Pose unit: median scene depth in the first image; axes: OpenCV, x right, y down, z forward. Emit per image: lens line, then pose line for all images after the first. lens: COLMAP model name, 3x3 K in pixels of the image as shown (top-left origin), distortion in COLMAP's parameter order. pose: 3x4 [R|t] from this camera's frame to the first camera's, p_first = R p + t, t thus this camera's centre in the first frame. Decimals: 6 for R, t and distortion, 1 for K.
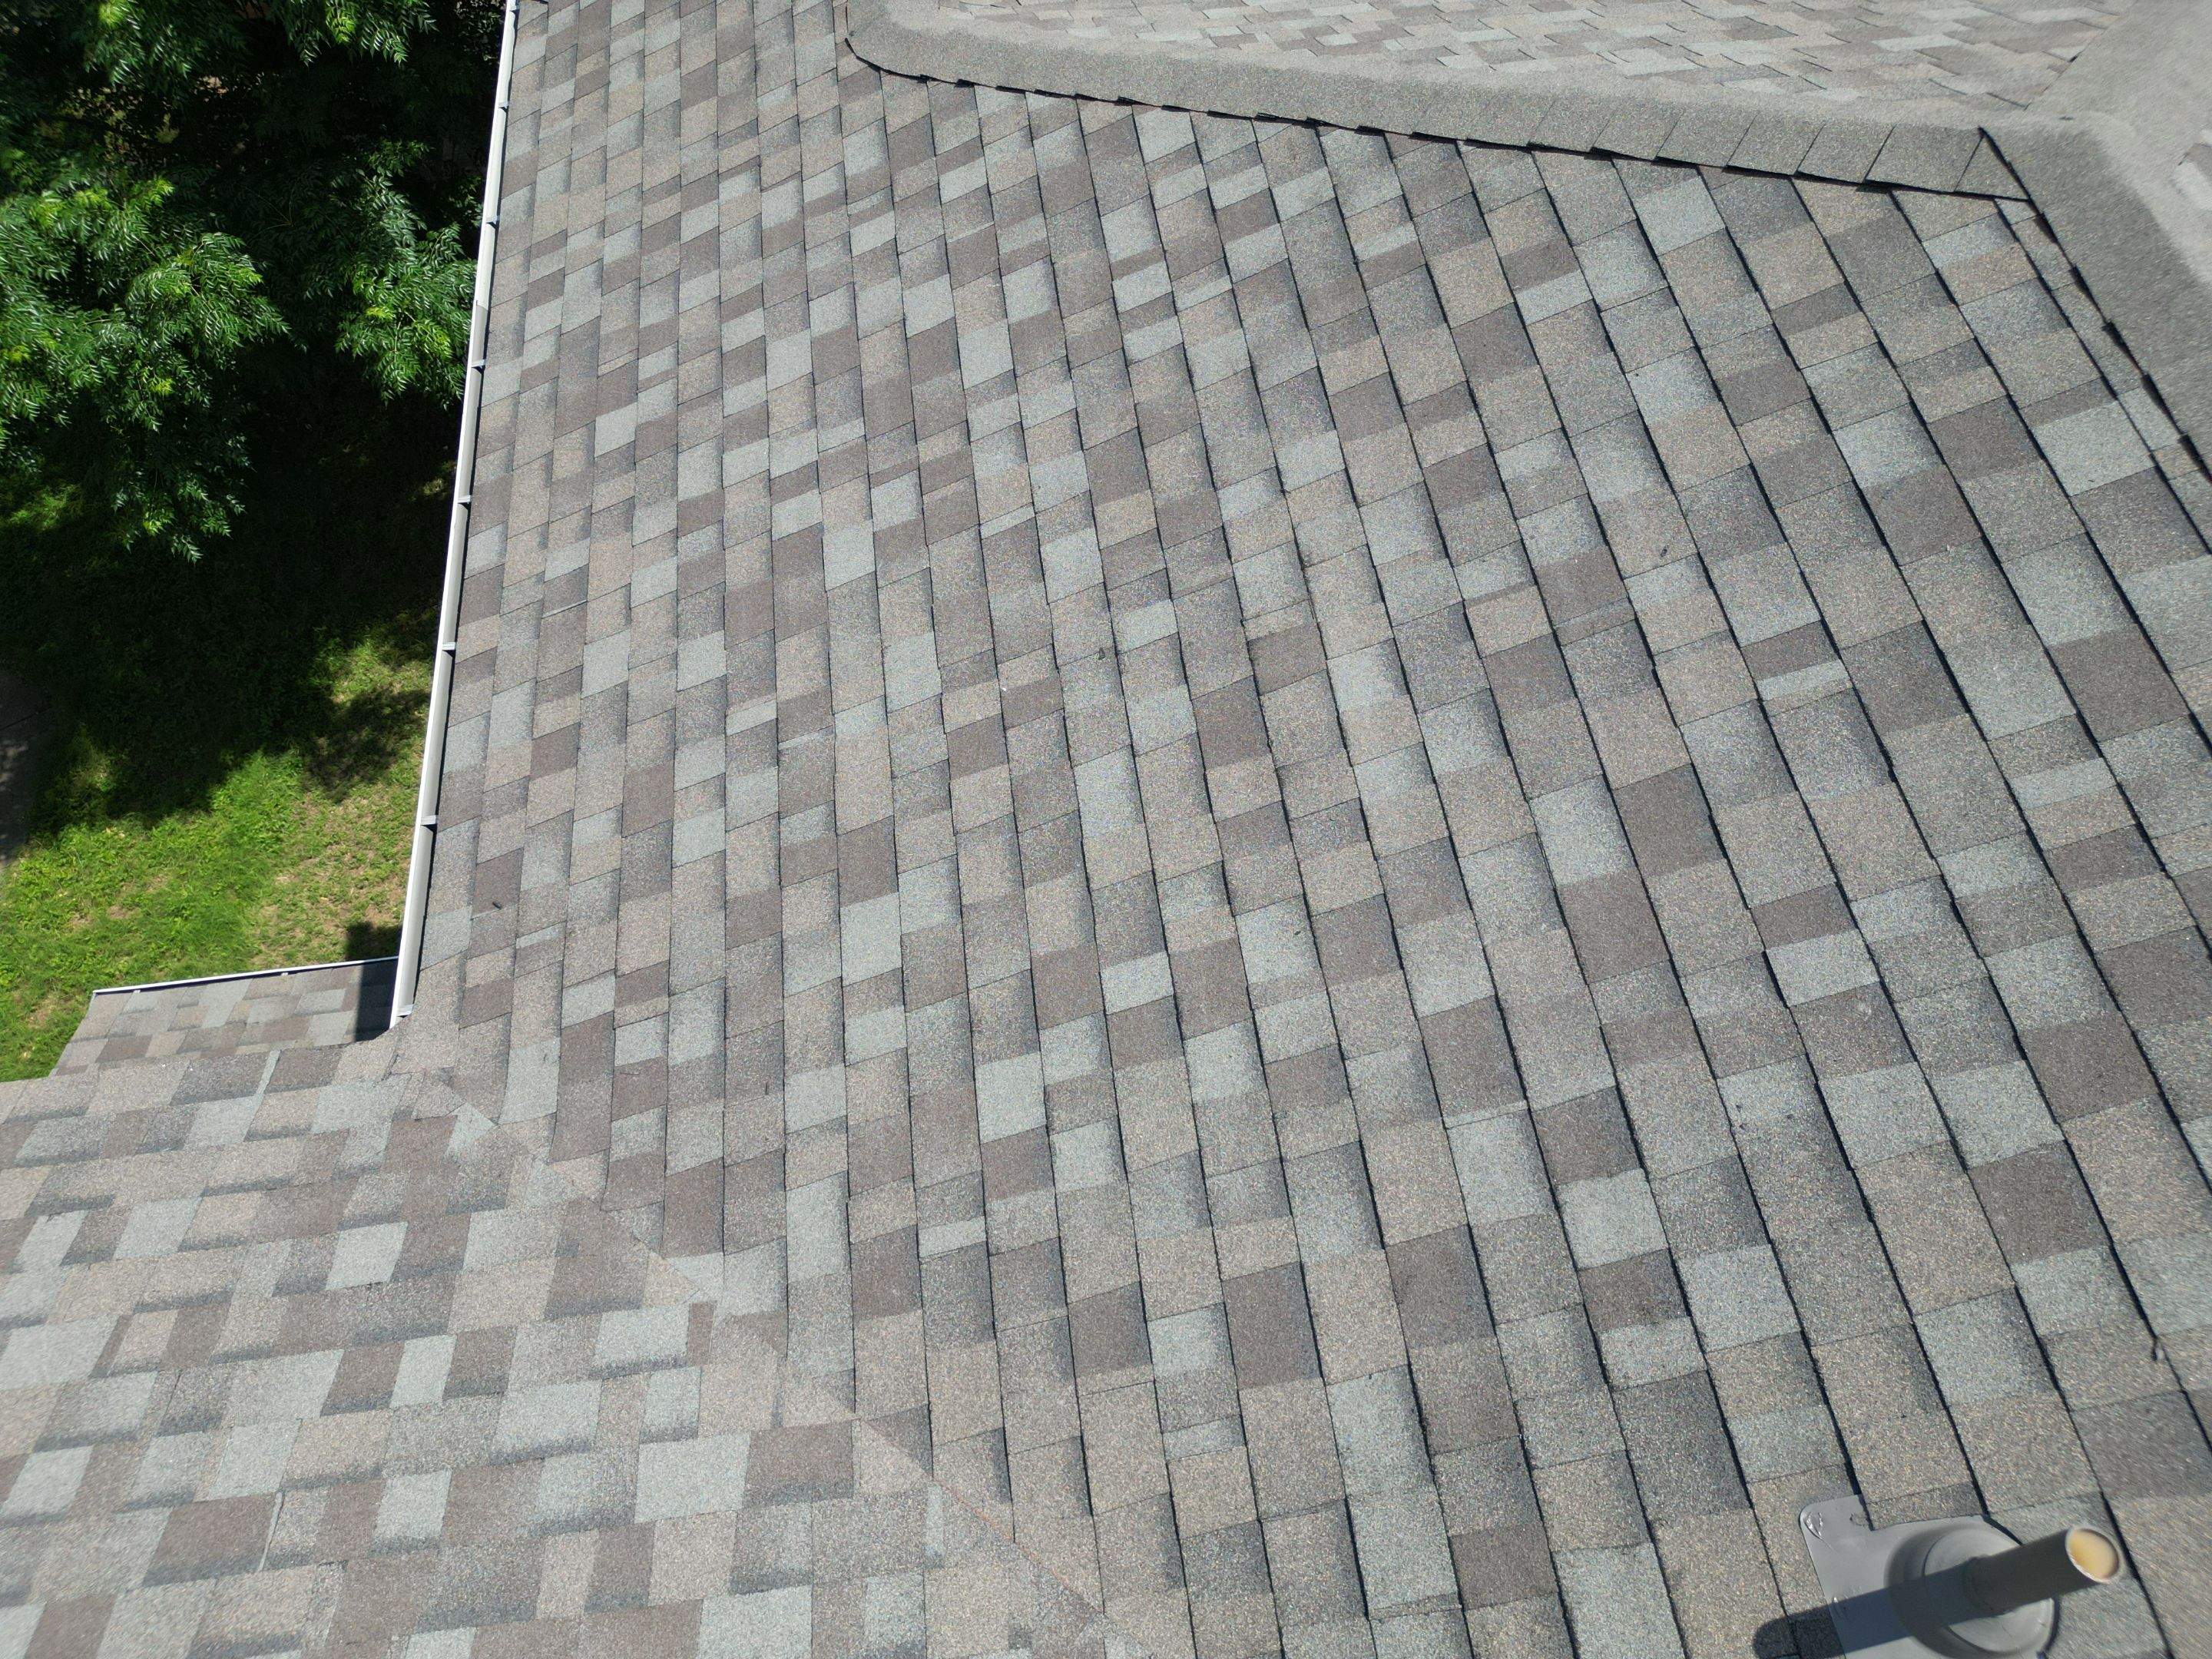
lens RADIAL K [[1557.8, 0, 1101.6], [0, 1557.8, 829.1], [0, 0, 1]] dist [0.063316, -0.060002]
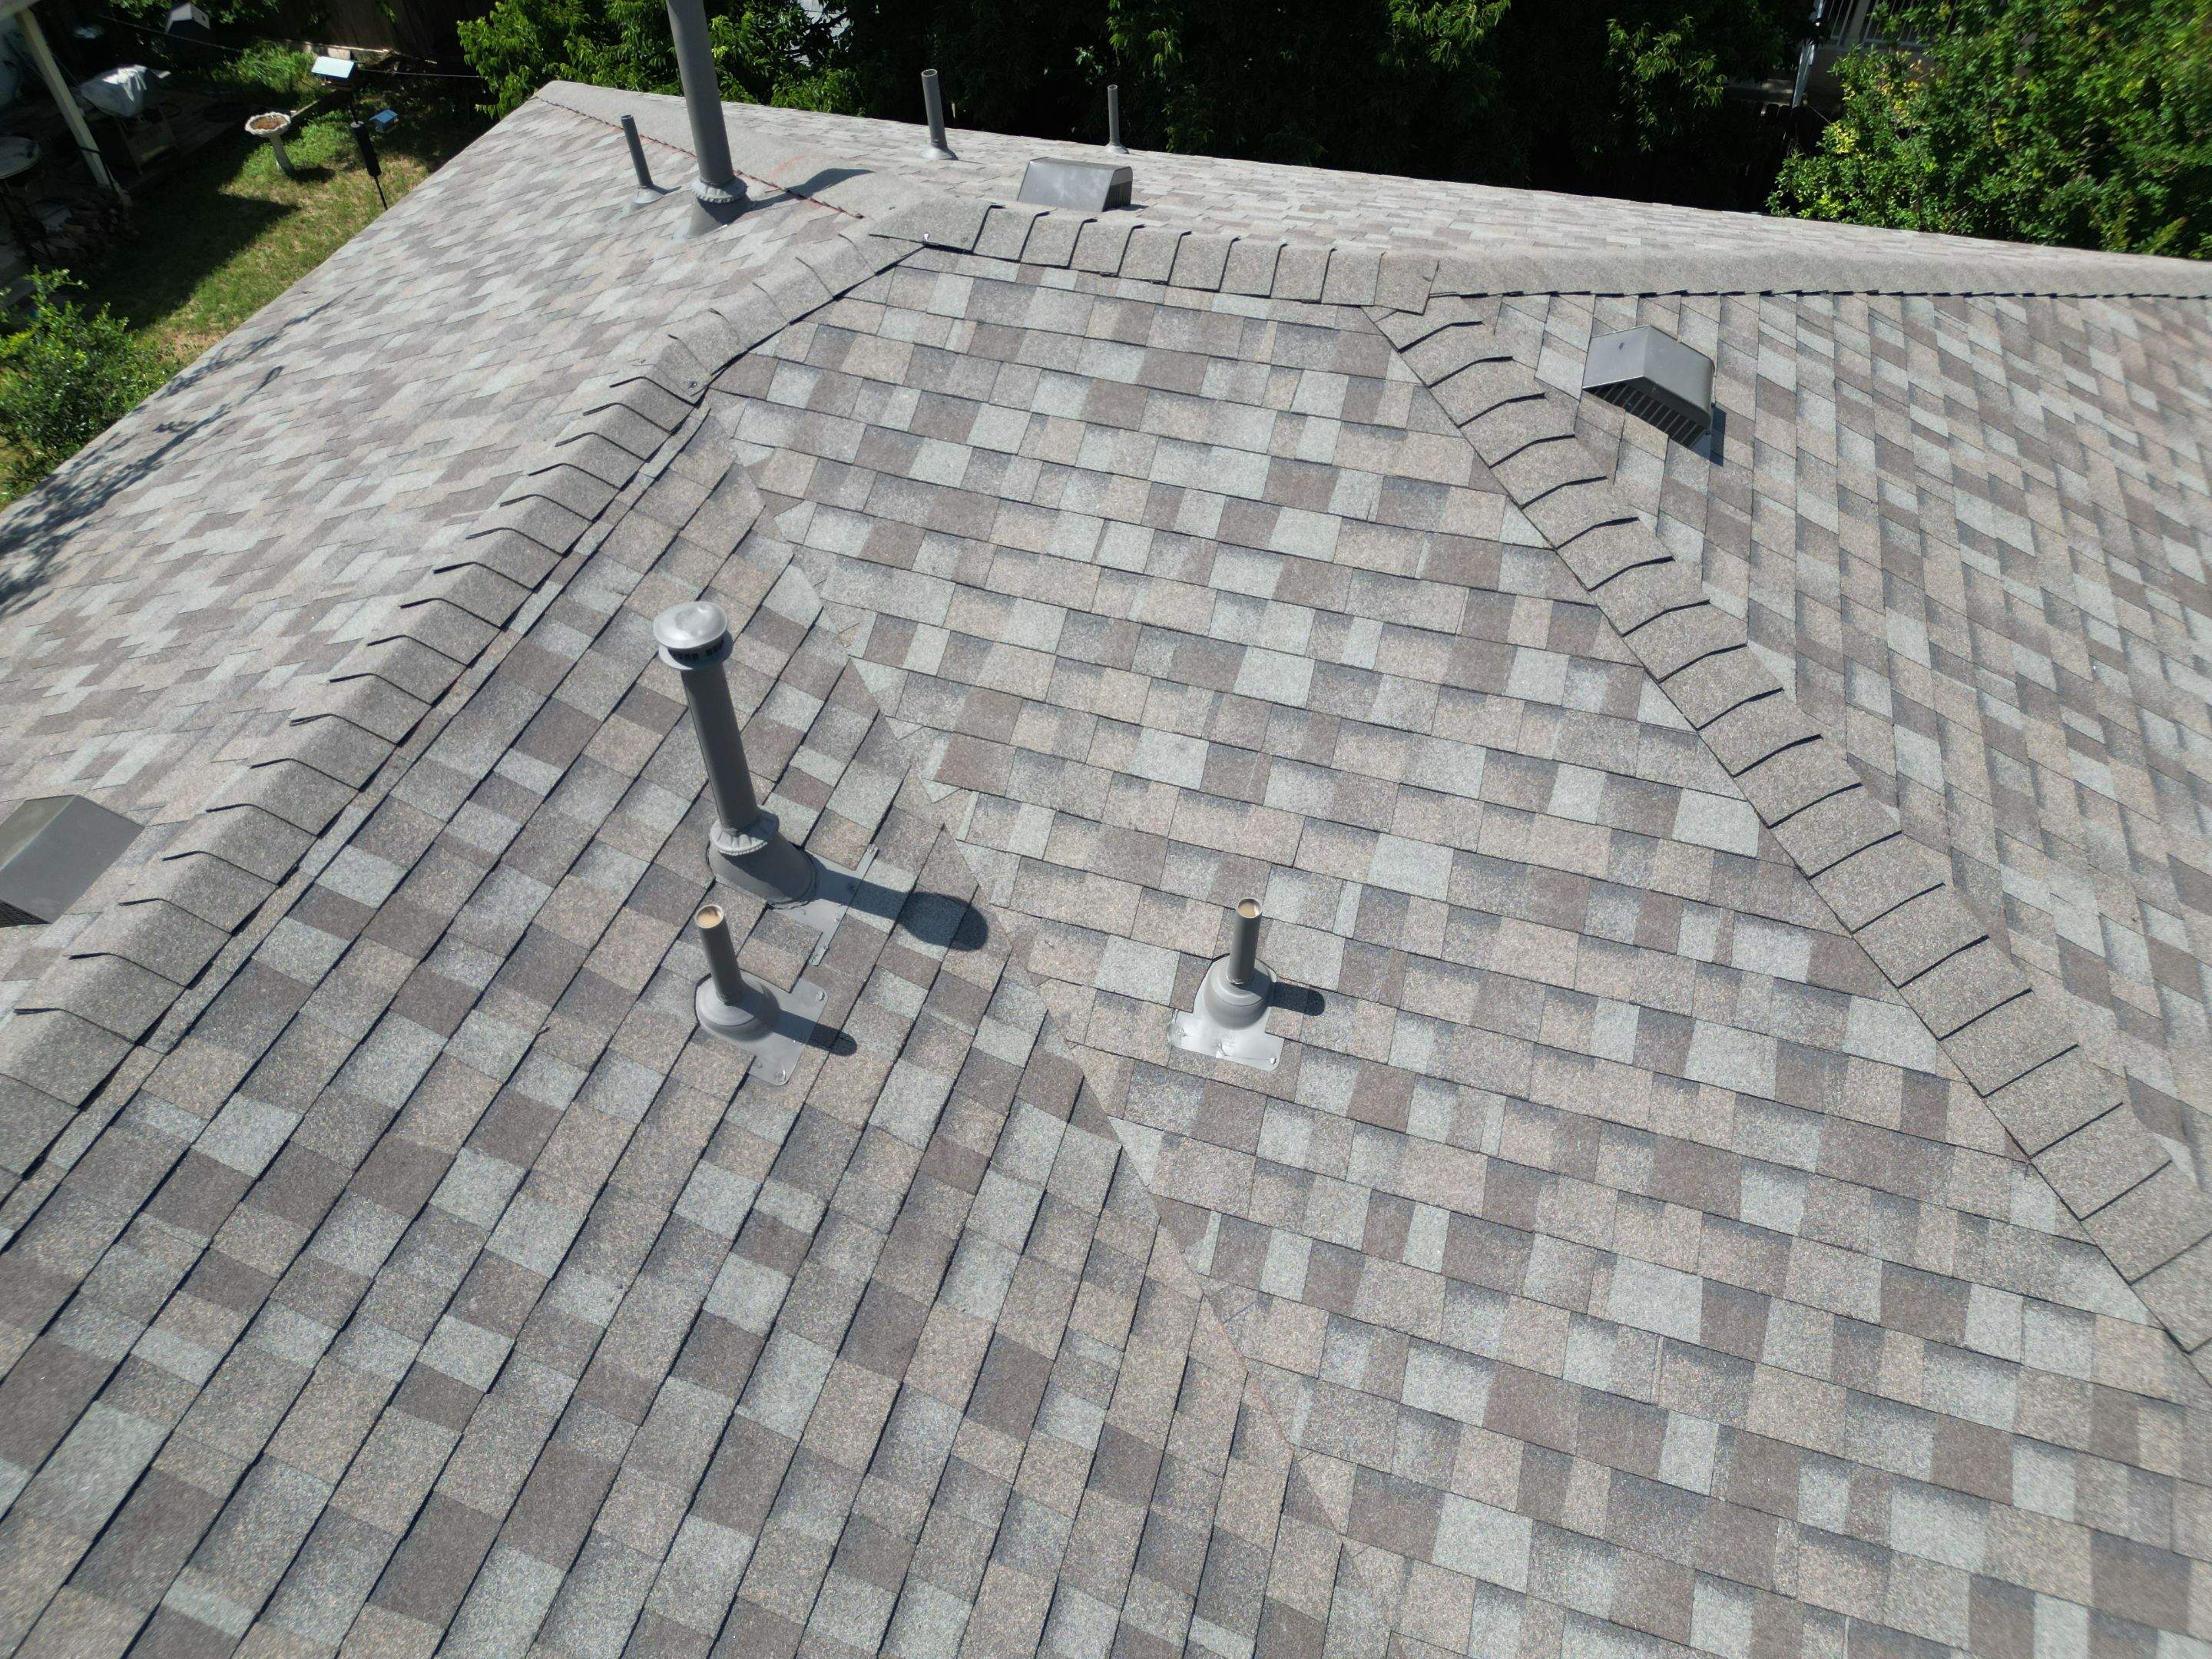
lens RADIAL K [[1557.8, 0, 1101.4], [0, 1557.8, 826.9], [0, 0, 1]] dist [0.063316, -0.060002]
pose [[-0.916241, -0.279288, 0.287230, -0.172349], [0.353233, -0.224907, 0.908099, -0.616875], [-0.189021, 0.933496, 0.304723, 0.164156]]
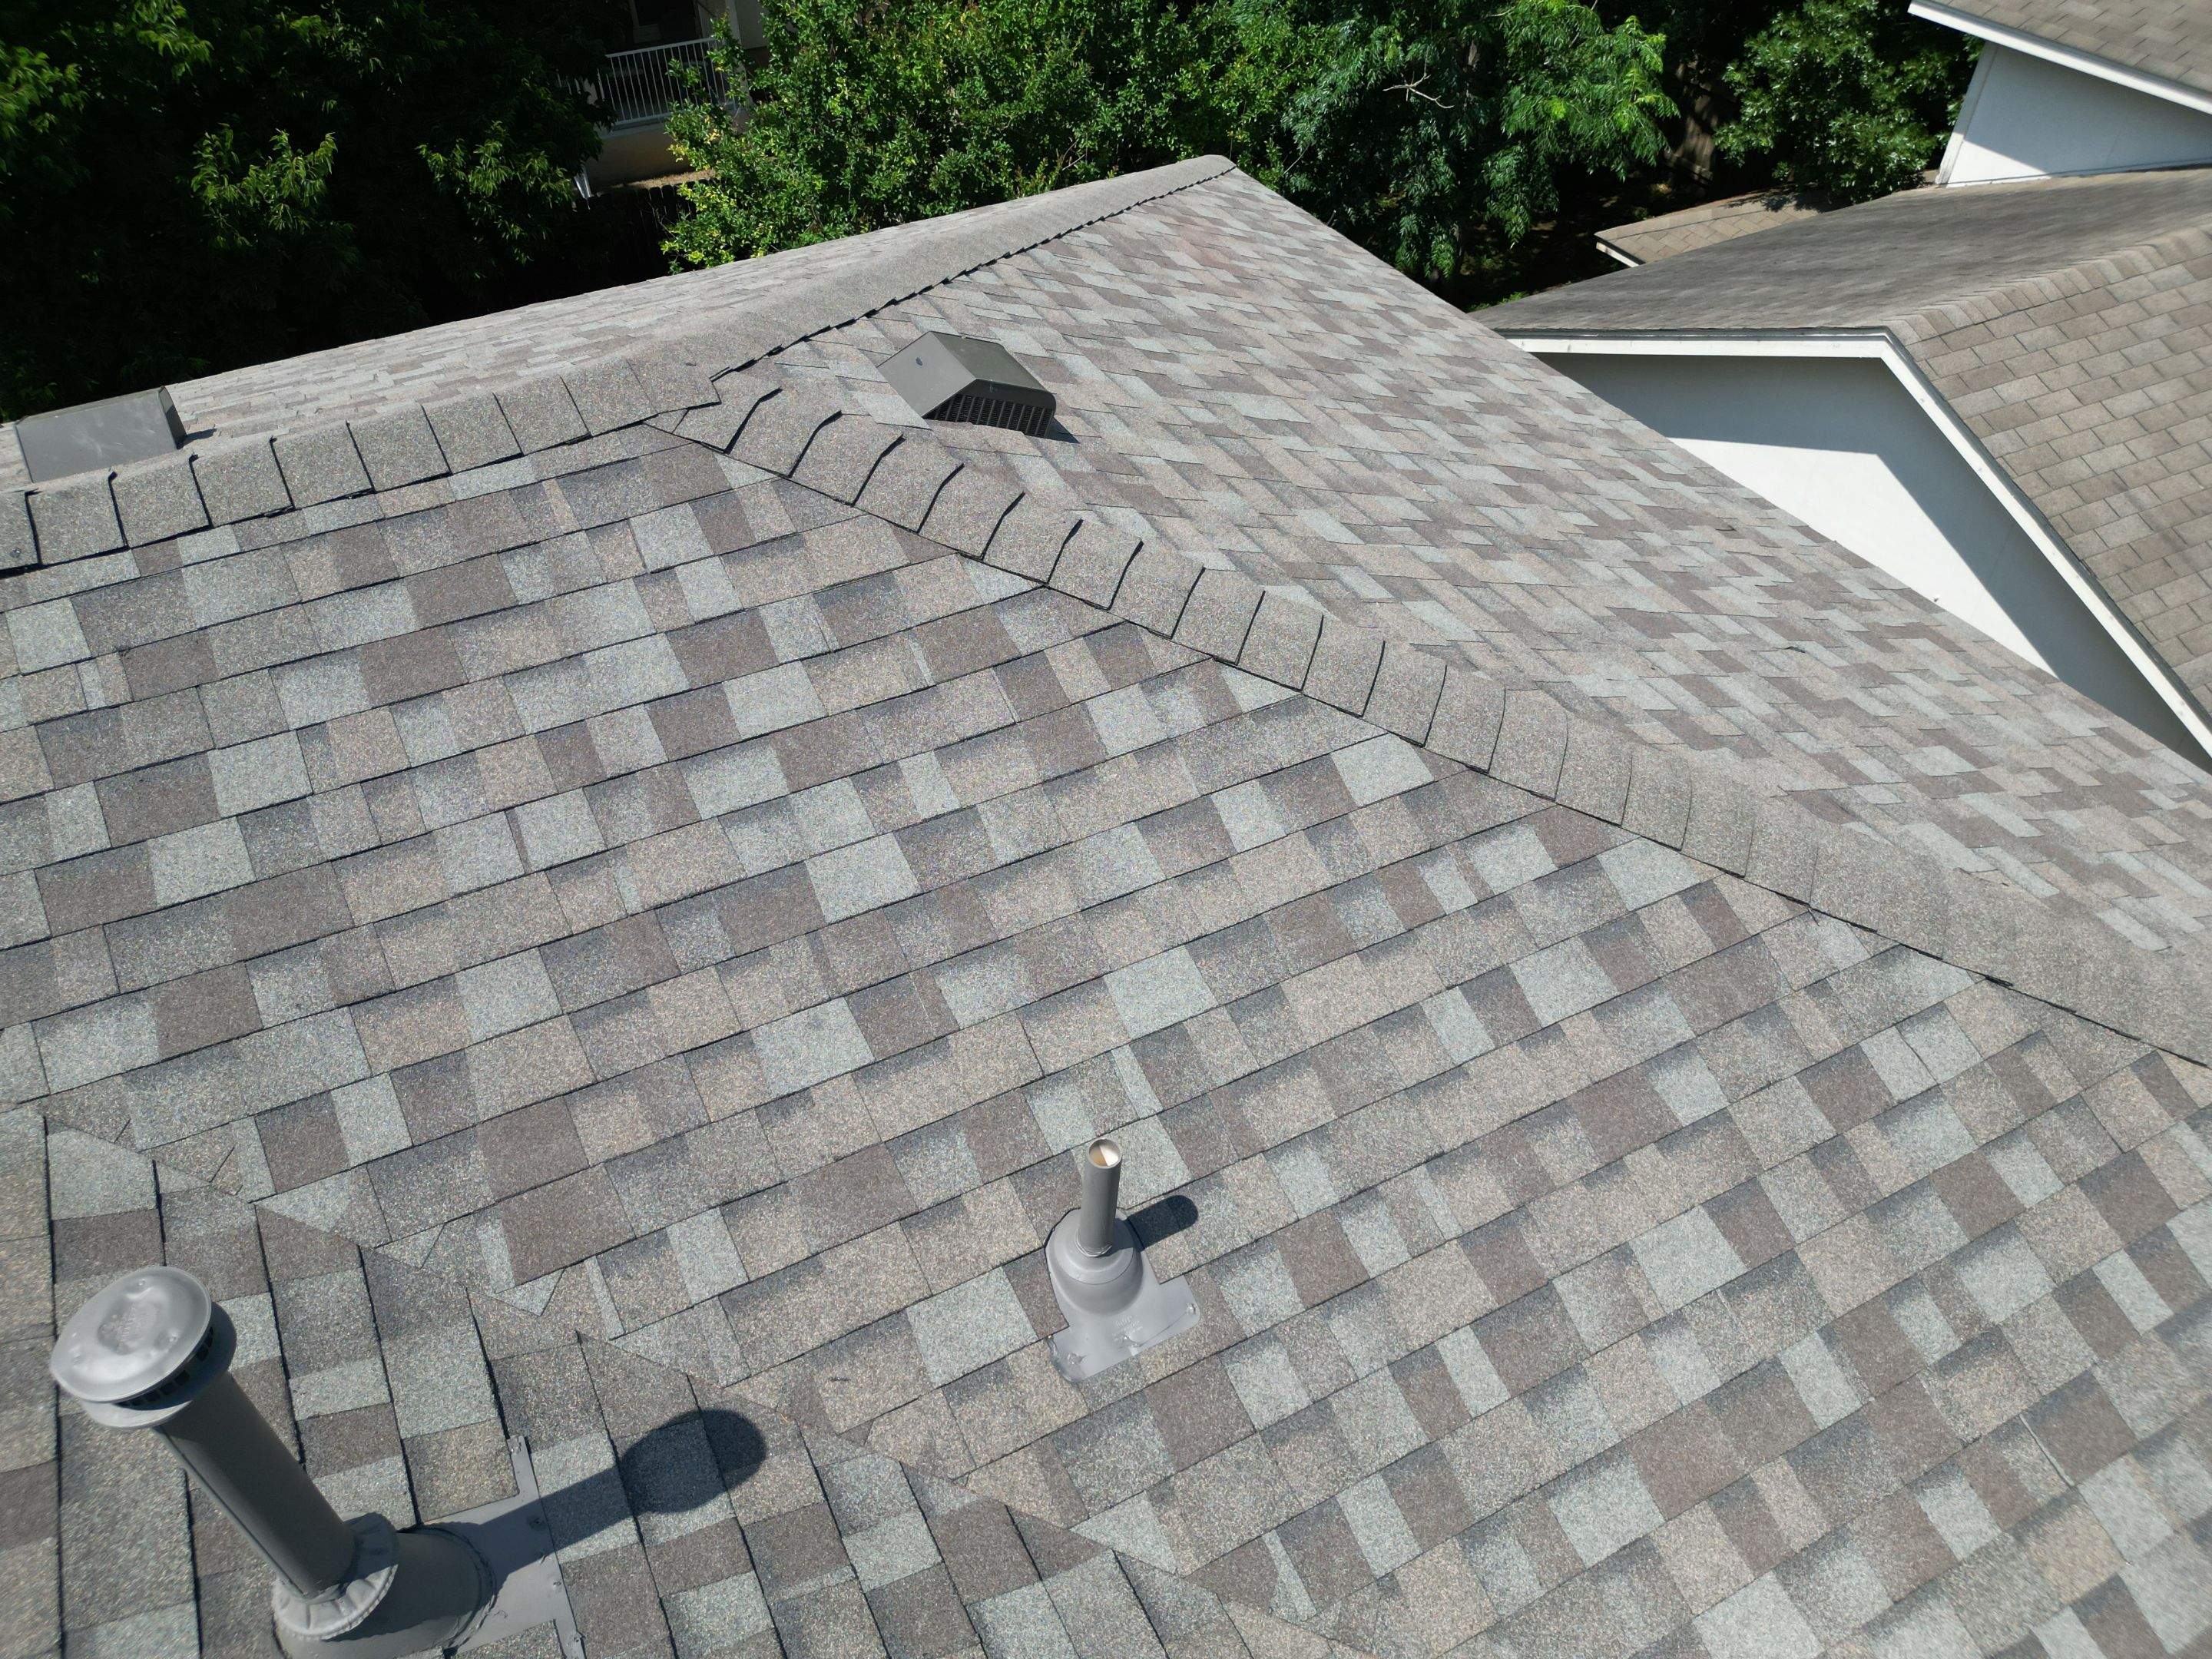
lens RADIAL K [[1557.8, 0, 1101.3], [0, 1557.8, 827.3], [0, 0, 1]] dist [0.063316, -0.060002]
pose [[-0.934277, 0.259556, -0.244453, 0.216692], [-0.294369, -0.174667, 0.939595, -0.287520], [0.201179, 0.949801, 0.239593, 0.184621]]
